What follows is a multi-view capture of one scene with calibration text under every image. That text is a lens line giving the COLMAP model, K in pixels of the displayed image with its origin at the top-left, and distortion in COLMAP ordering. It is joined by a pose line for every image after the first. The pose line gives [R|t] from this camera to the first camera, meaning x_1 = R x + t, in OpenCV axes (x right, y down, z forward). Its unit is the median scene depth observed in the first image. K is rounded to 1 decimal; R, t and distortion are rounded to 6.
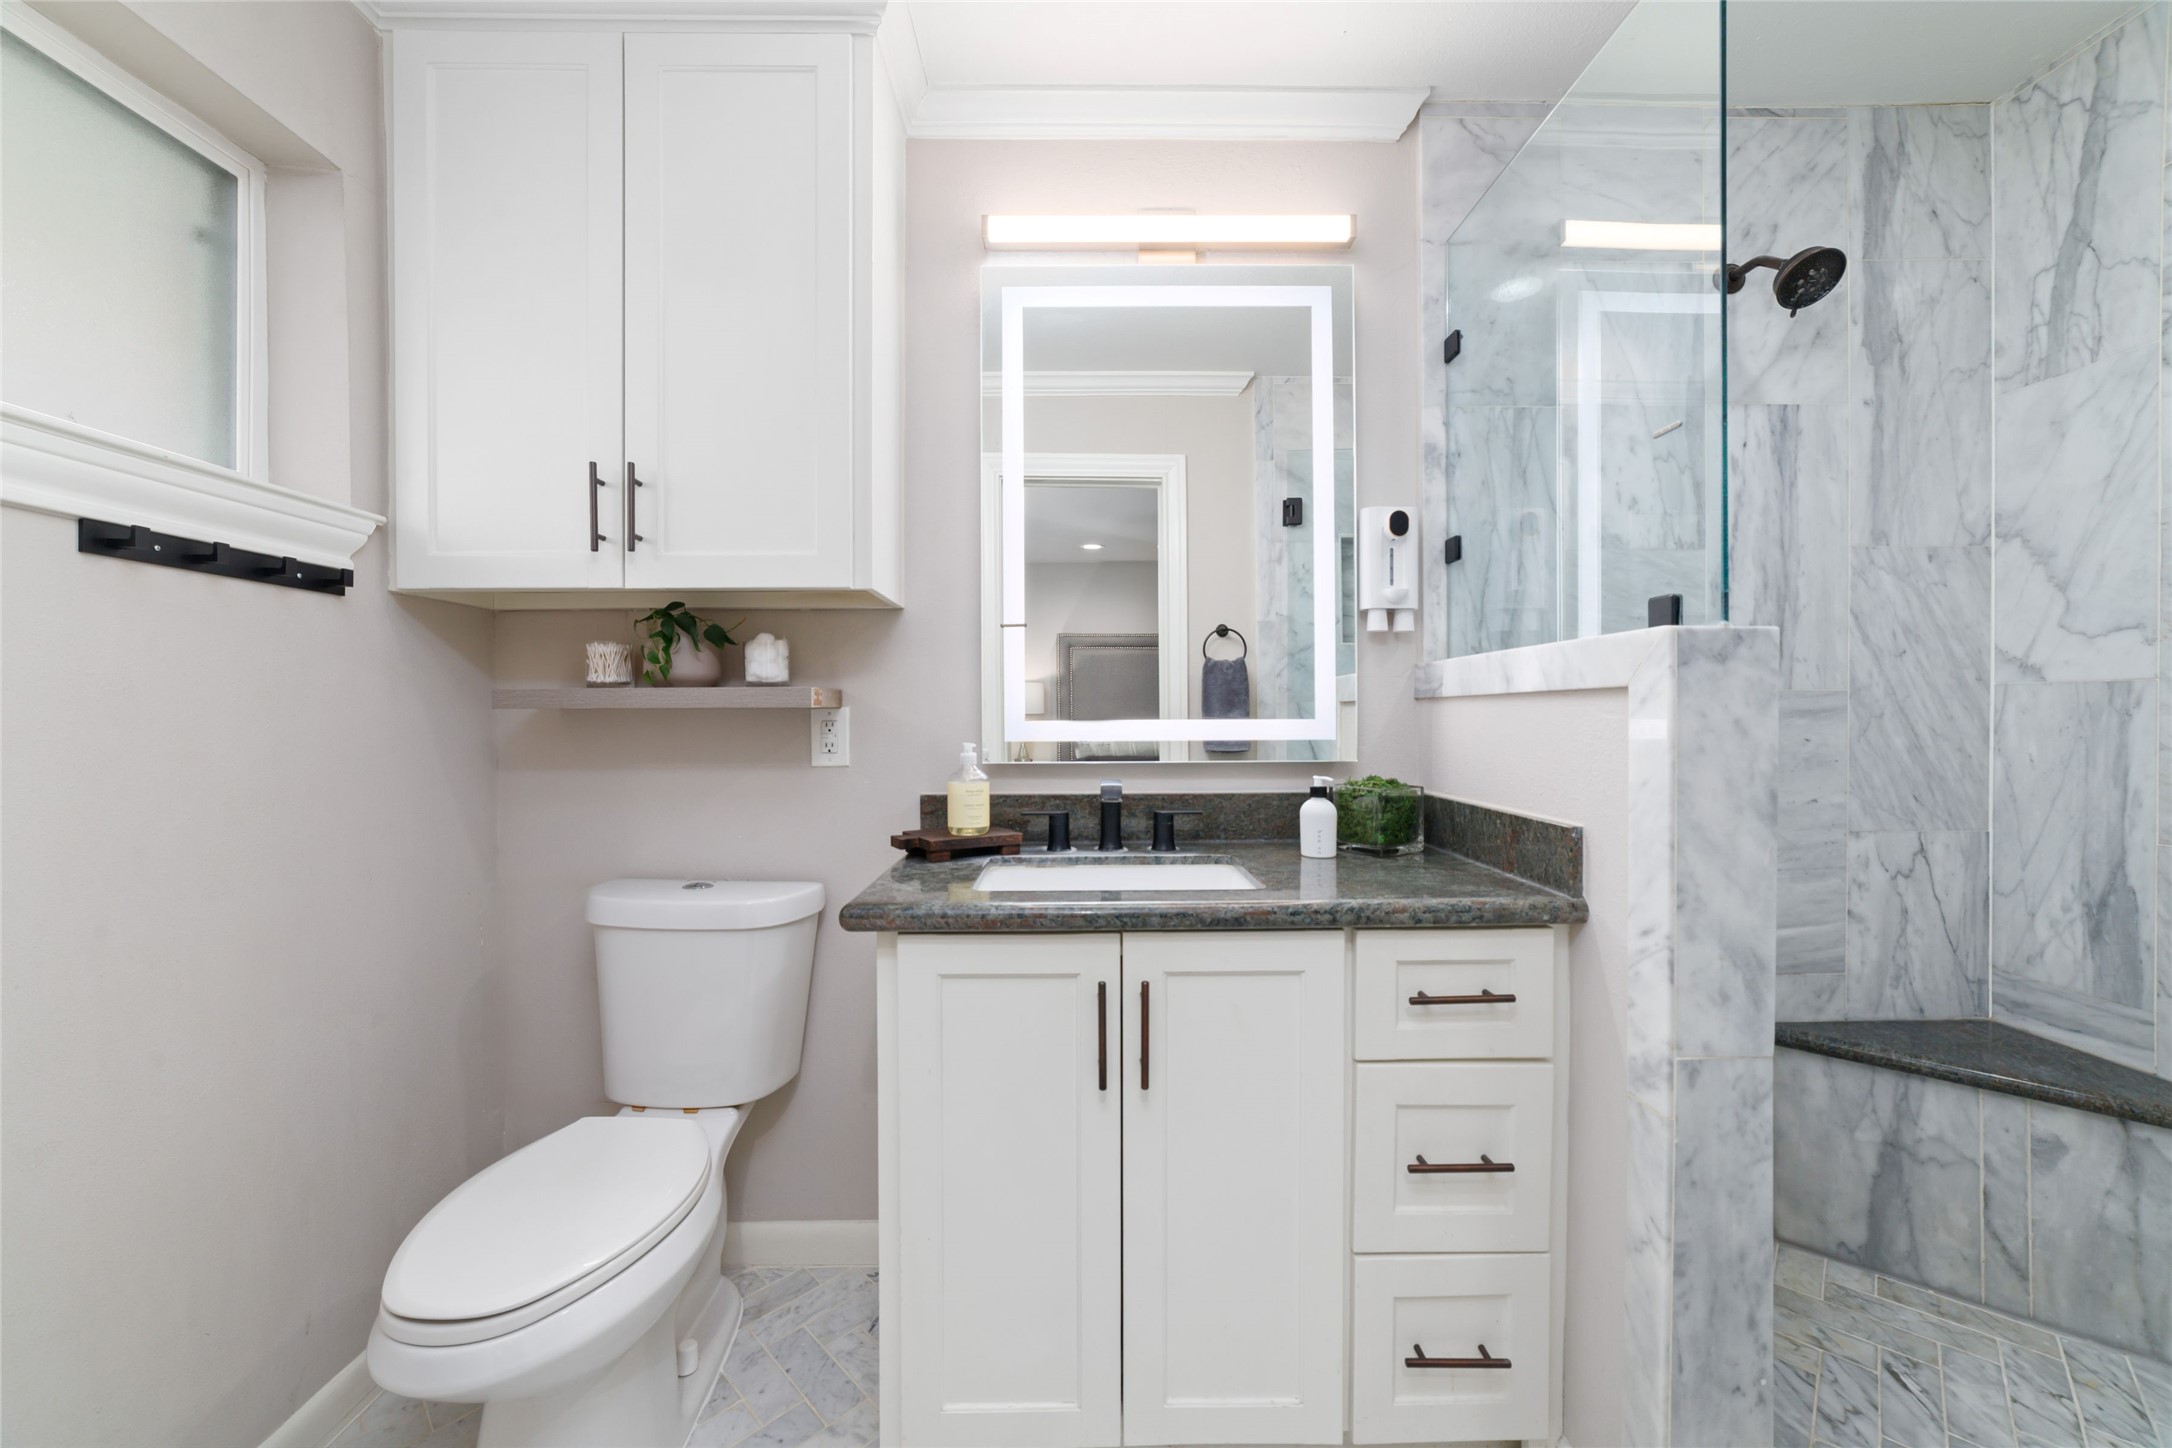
lens RADIAL K [[828.5, 0, 1086.0], [0, 828.5, 724.0], [0, 0, 1]] dist [-0.028088, 0.009502]
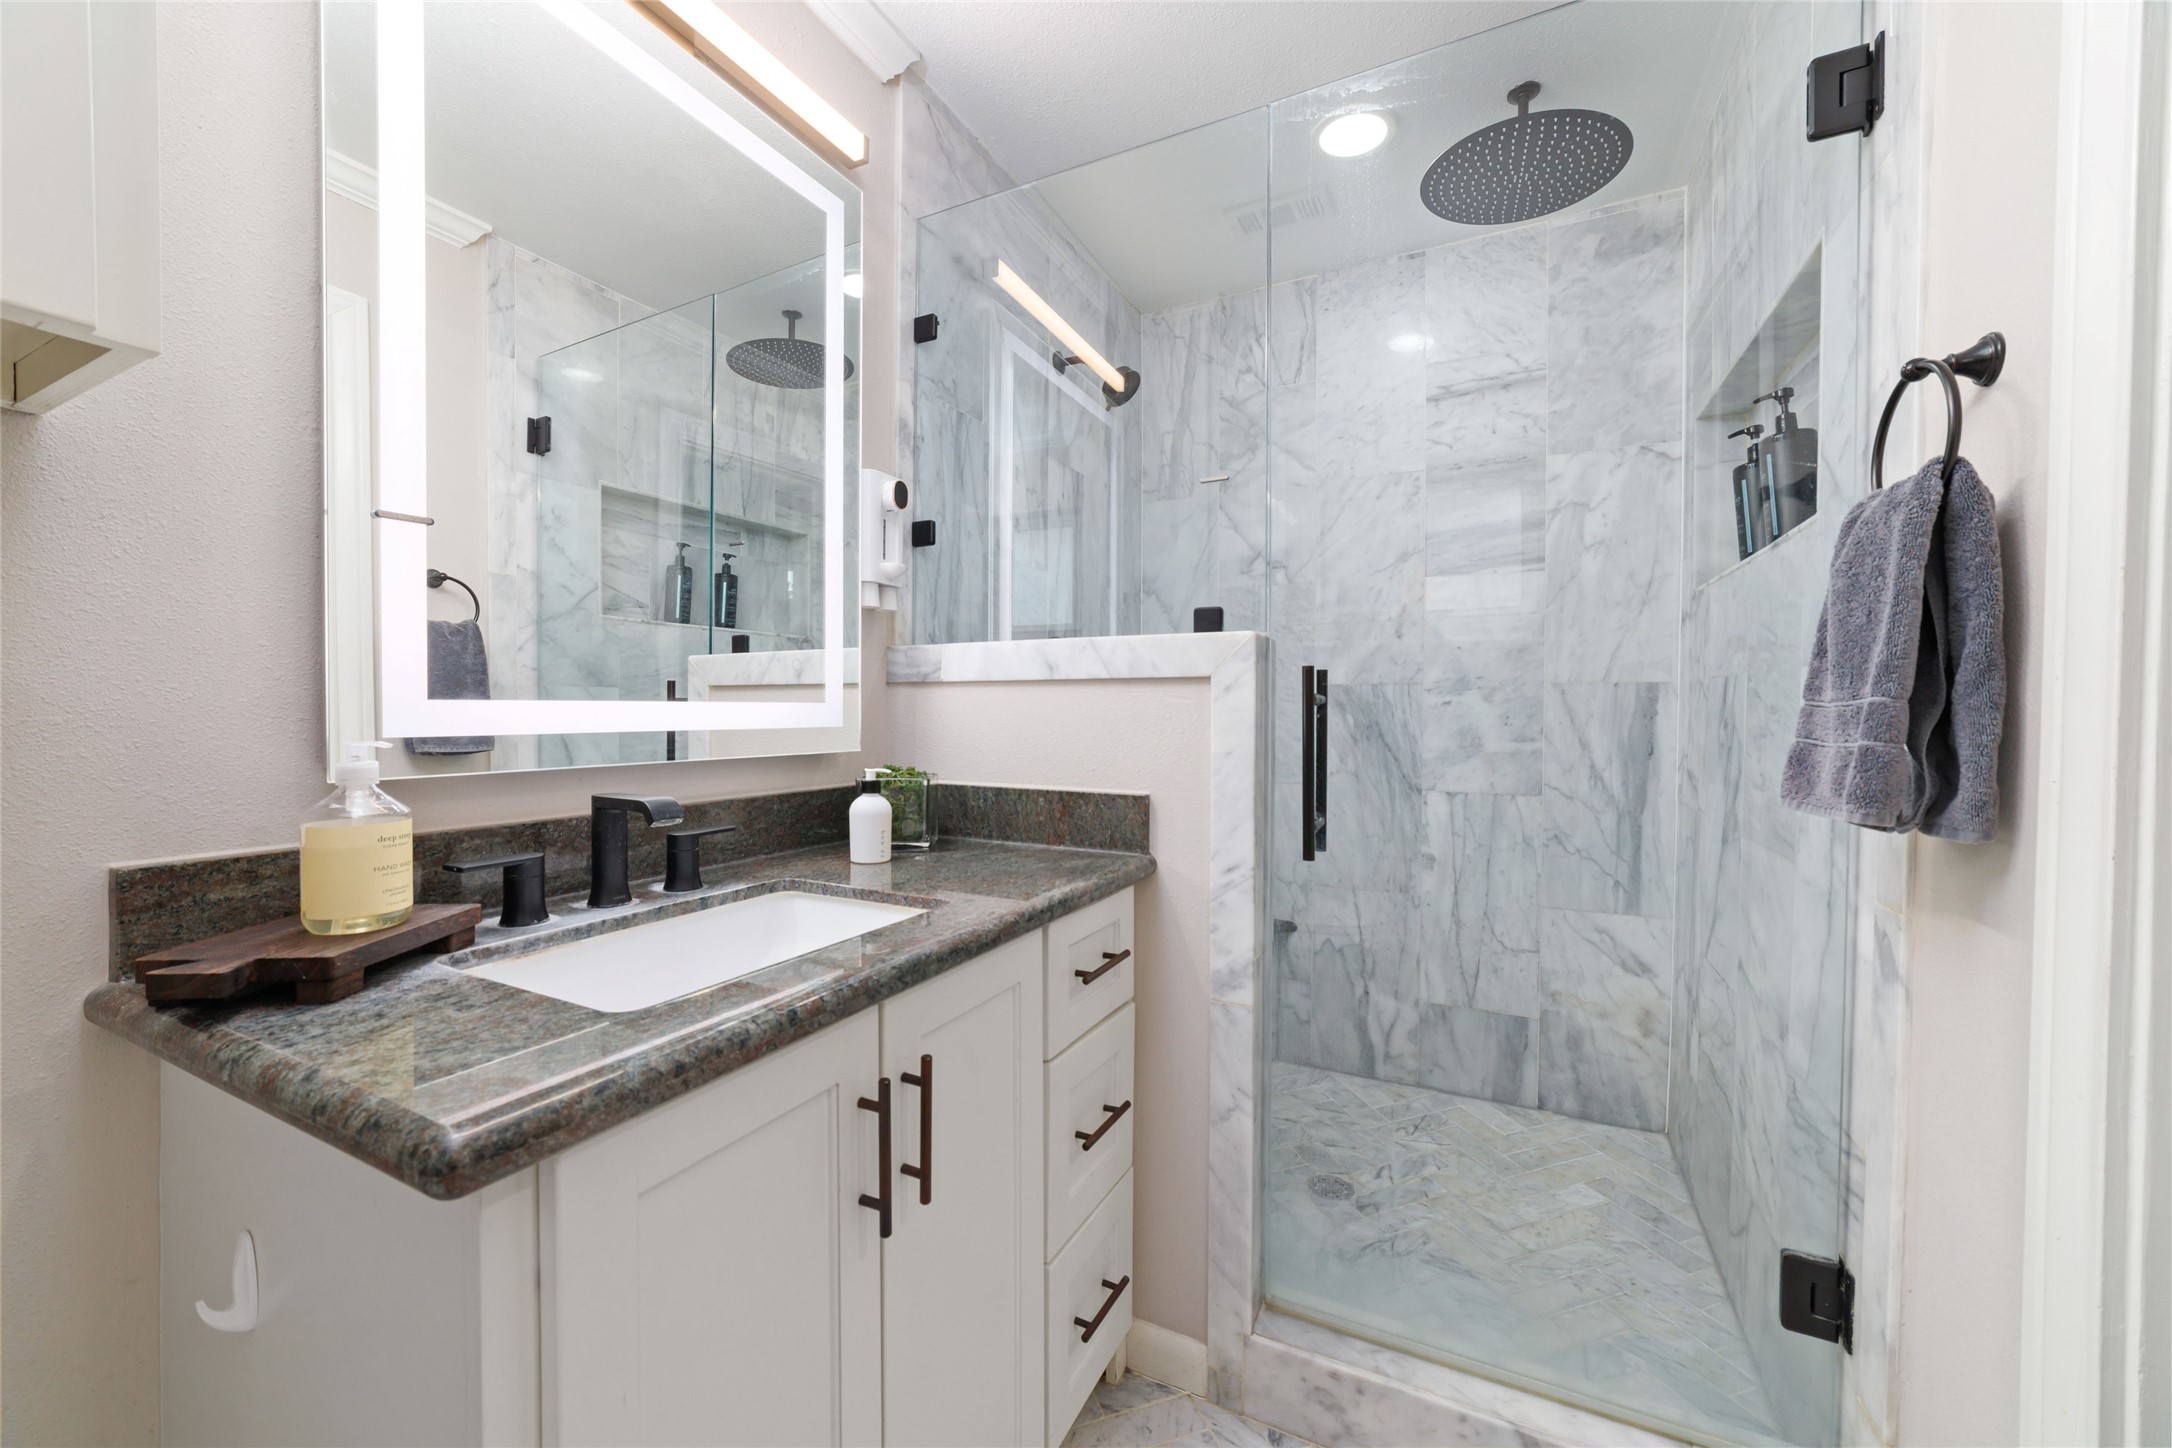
lens RADIAL K [[828.5, 0, 1086.0], [0, 828.5, 724.0], [0, 0, 1]] dist [-0.028088, 0.009502]
pose [[0.459647, -0.008219, 0.888064, -0.367434], [0.003517, 0.999966, 0.007434, 0.010635], [-0.888095, -0.000294, 0.459660, 0.390837]]
